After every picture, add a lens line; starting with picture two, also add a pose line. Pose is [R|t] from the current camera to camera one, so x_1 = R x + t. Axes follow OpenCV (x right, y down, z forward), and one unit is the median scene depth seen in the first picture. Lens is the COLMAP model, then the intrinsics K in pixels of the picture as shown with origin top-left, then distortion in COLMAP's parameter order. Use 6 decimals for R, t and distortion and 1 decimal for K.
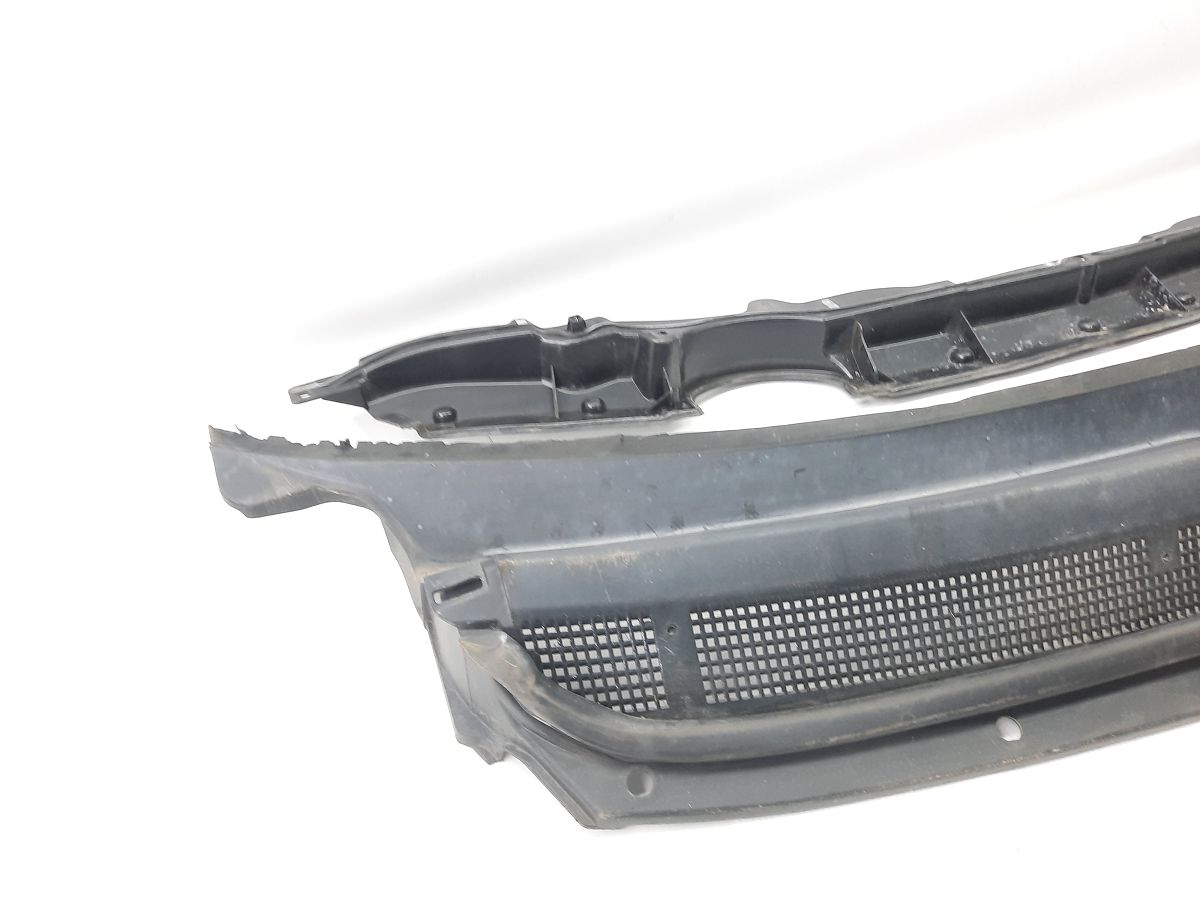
lens RADIAL K [[894.4, 0, 600.0], [0, 894.4, 450.0], [0, 0, 1]] dist [0.058930, -0.084025]
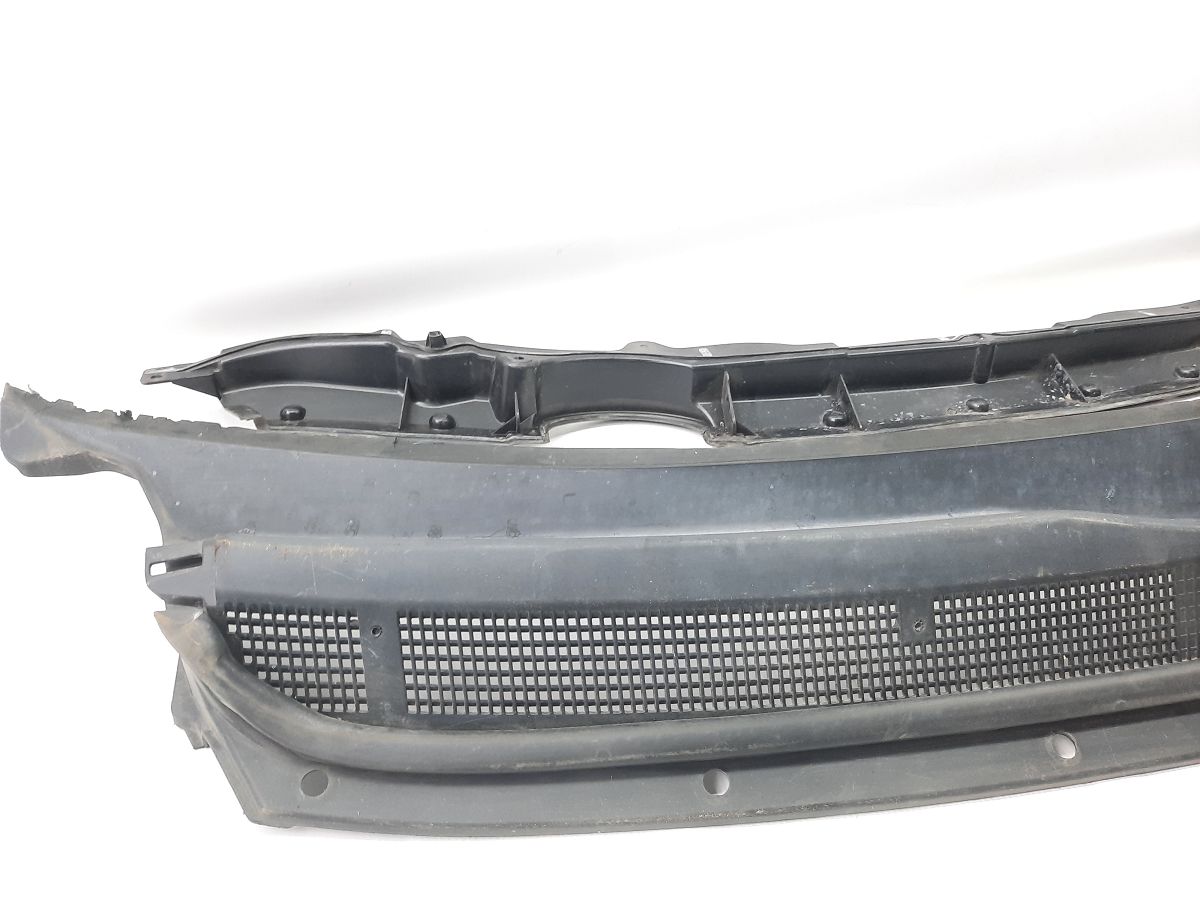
lens RADIAL K [[894.4, 0, 600.0], [0, 894.4, 450.0], [0, 0, 1]] dist [0.058930, -0.084025]
pose [[0.991003, 0.116534, -0.065829, 0.314365], [-0.120754, 0.990602, -0.064235, 0.033104], [0.057725, 0.071606, 0.995761, 0.020023]]
